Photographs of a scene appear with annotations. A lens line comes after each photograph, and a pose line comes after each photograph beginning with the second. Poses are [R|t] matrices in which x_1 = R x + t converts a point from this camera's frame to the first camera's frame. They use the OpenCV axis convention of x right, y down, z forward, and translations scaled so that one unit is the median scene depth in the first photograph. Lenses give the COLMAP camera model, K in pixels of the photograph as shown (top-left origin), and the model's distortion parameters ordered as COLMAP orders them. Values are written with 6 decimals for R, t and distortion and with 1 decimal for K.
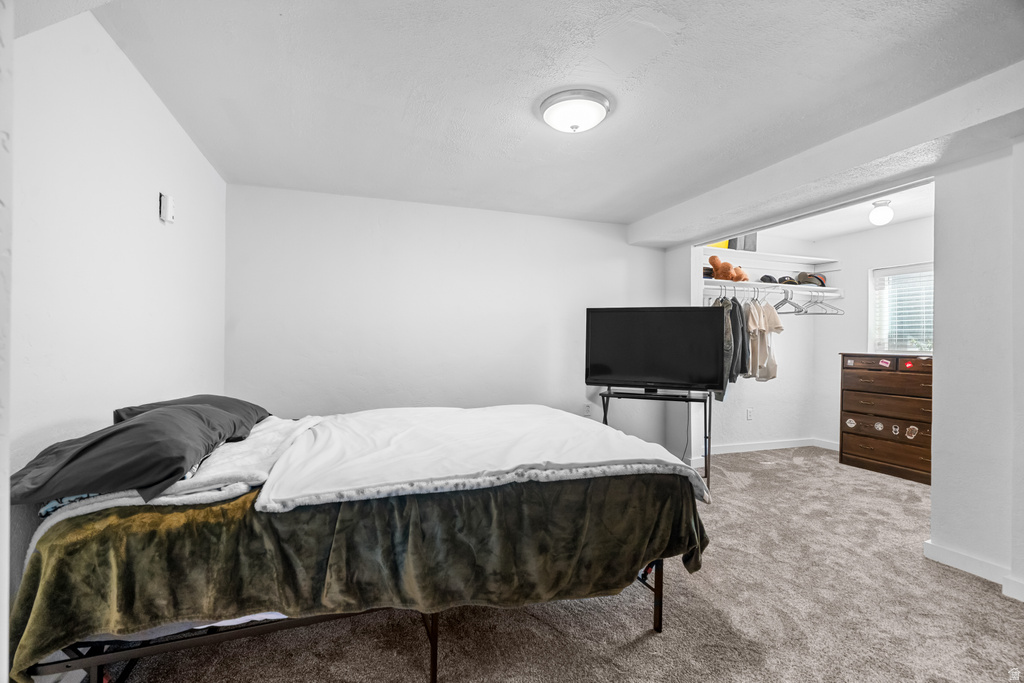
lens RADIAL K [[464.2, 0, 512.0], [0, 464.2, 341.5], [0, 0, 1]] dist [0.000762, 0.000332]
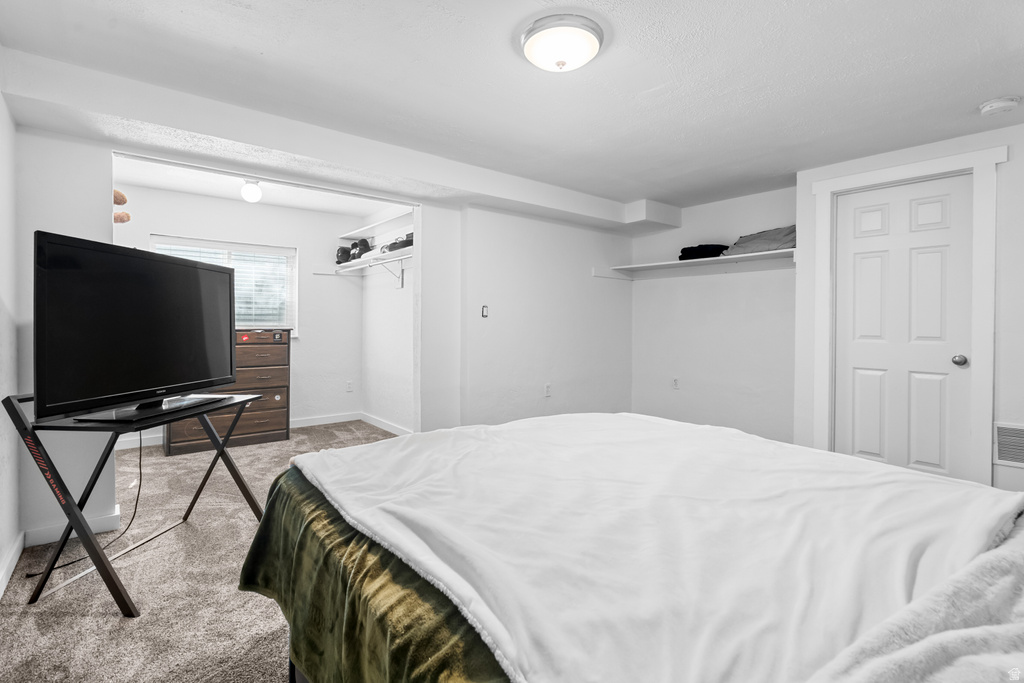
lens RADIAL K [[476.9, 0, 507.6], [0, 476.9, 327.1], [0, 0, 1]] dist [-0.000624, -0.000008]
pose [[-0.323644, -0.025868, 0.945825, -0.329101], [-0.016442, 0.999629, 0.021713, -0.006762], [-0.946036, -0.008524, -0.323950, 0.702943]]
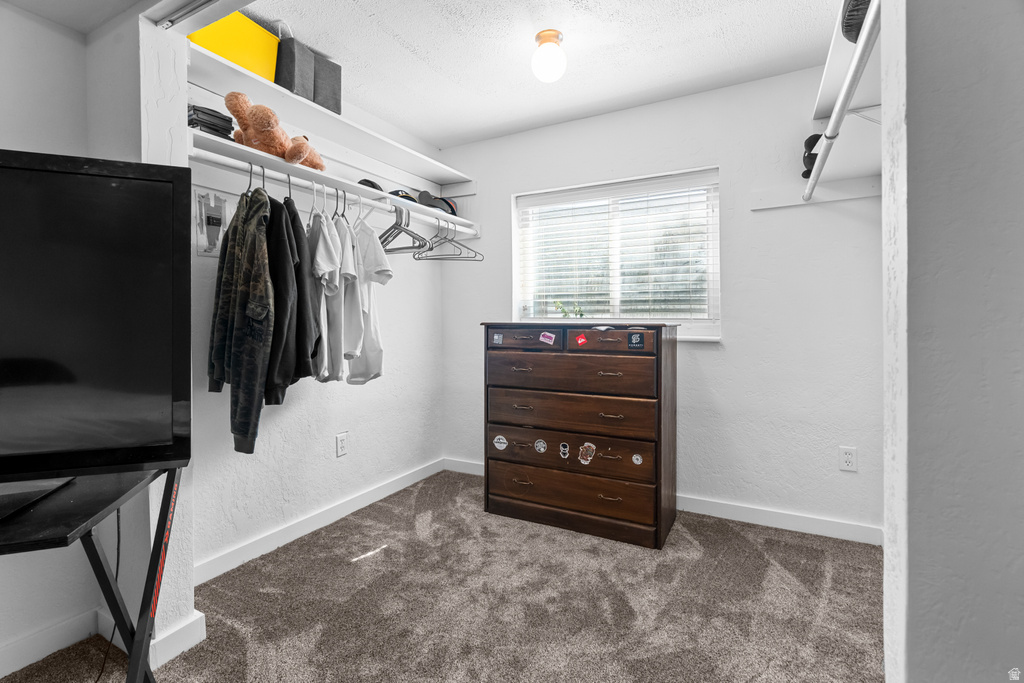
lens RADIAL K [[476.9, 0, 507.6], [0, 476.9, 327.1], [0, 0, 1]] dist [-0.000624, -0.000008]
pose [[0.747055, -0.026904, 0.664217, 0.340334], [0.011097, 0.999546, 0.028007, 0.014163], [-0.664669, -0.013552, 0.747015, 0.544271]]
